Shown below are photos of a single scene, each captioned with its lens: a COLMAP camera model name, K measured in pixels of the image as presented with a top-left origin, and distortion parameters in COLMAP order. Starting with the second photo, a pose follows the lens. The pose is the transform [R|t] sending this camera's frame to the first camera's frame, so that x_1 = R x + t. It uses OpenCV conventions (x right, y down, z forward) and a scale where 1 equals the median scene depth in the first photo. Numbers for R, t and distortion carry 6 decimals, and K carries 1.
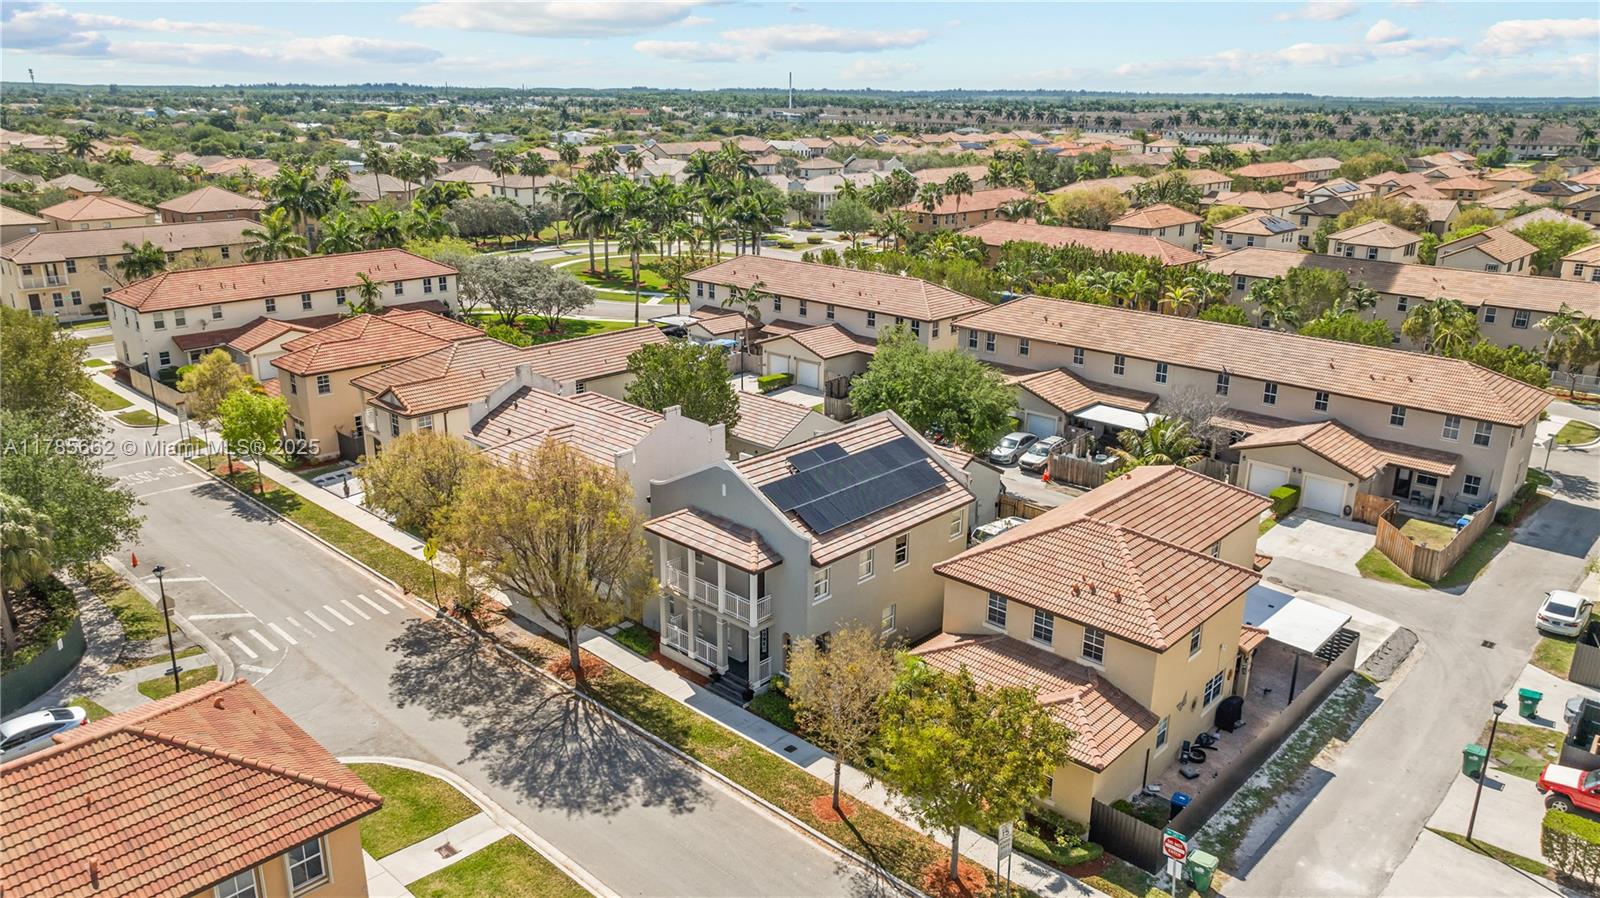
lens RADIAL K [[1137.5, 0, 800.0], [0, 1137.5, 449.0], [0, 0, 1]] dist [-0.001404, 0.000921]
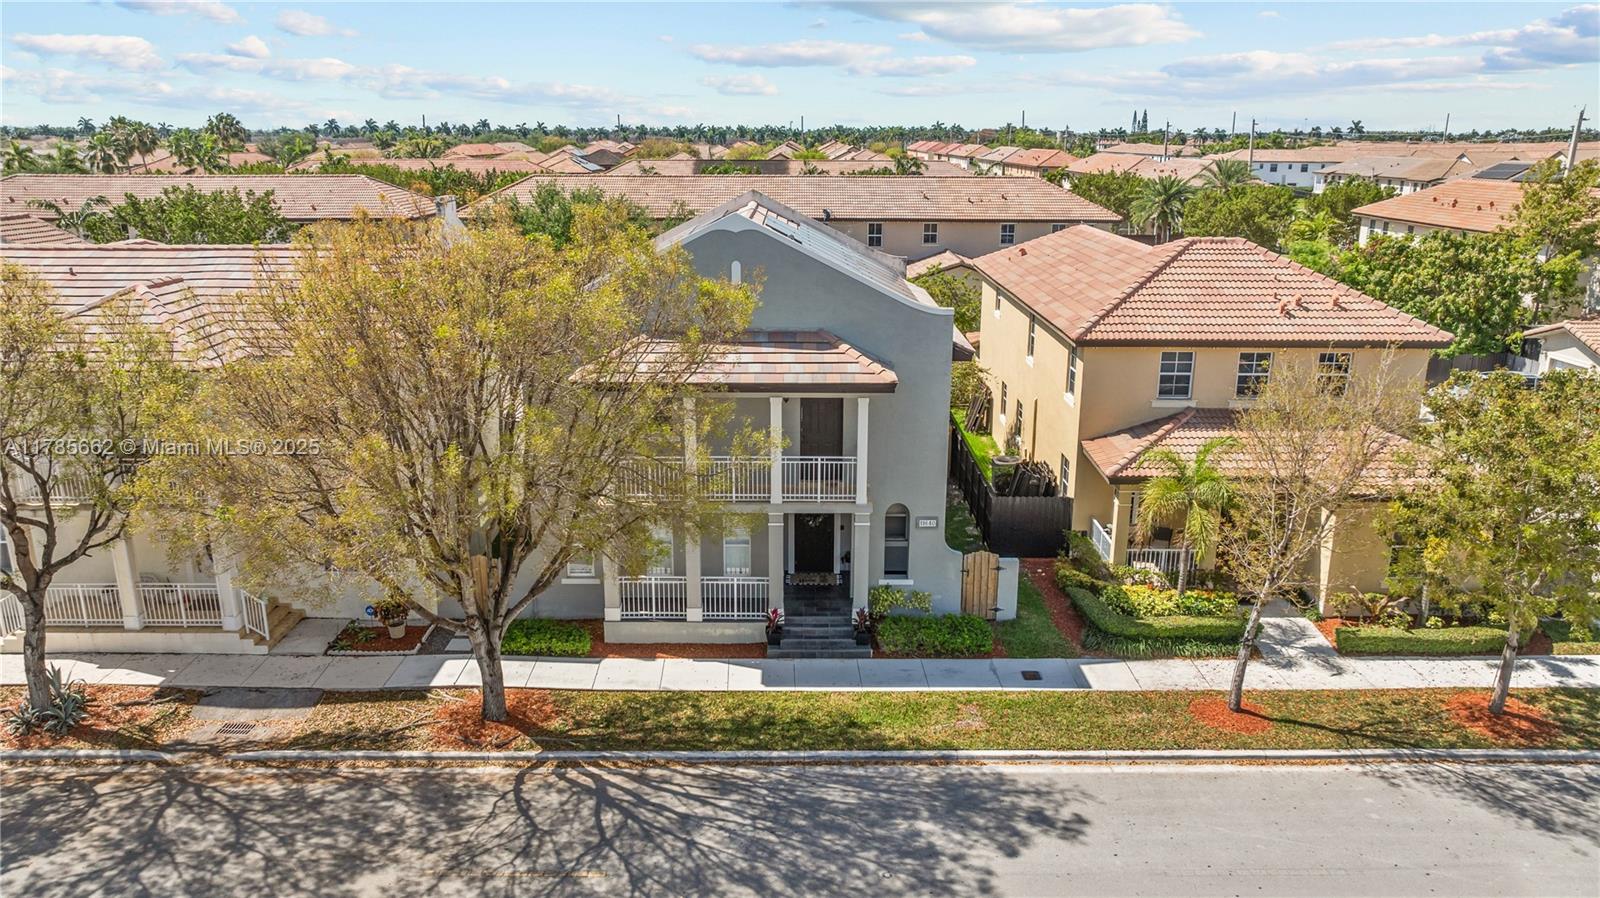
lens RADIAL K [[1137.5, 0, 800.0], [0, 1137.5, 449.0], [0, 0, 1]] dist [-0.001404, 0.000921]
pose [[0.723512, -0.186921, 0.664523, -0.421499], [0.209096, 0.976761, 0.047093, 0.097708], [-0.657883, 0.104877, 0.745782, 0.608917]]
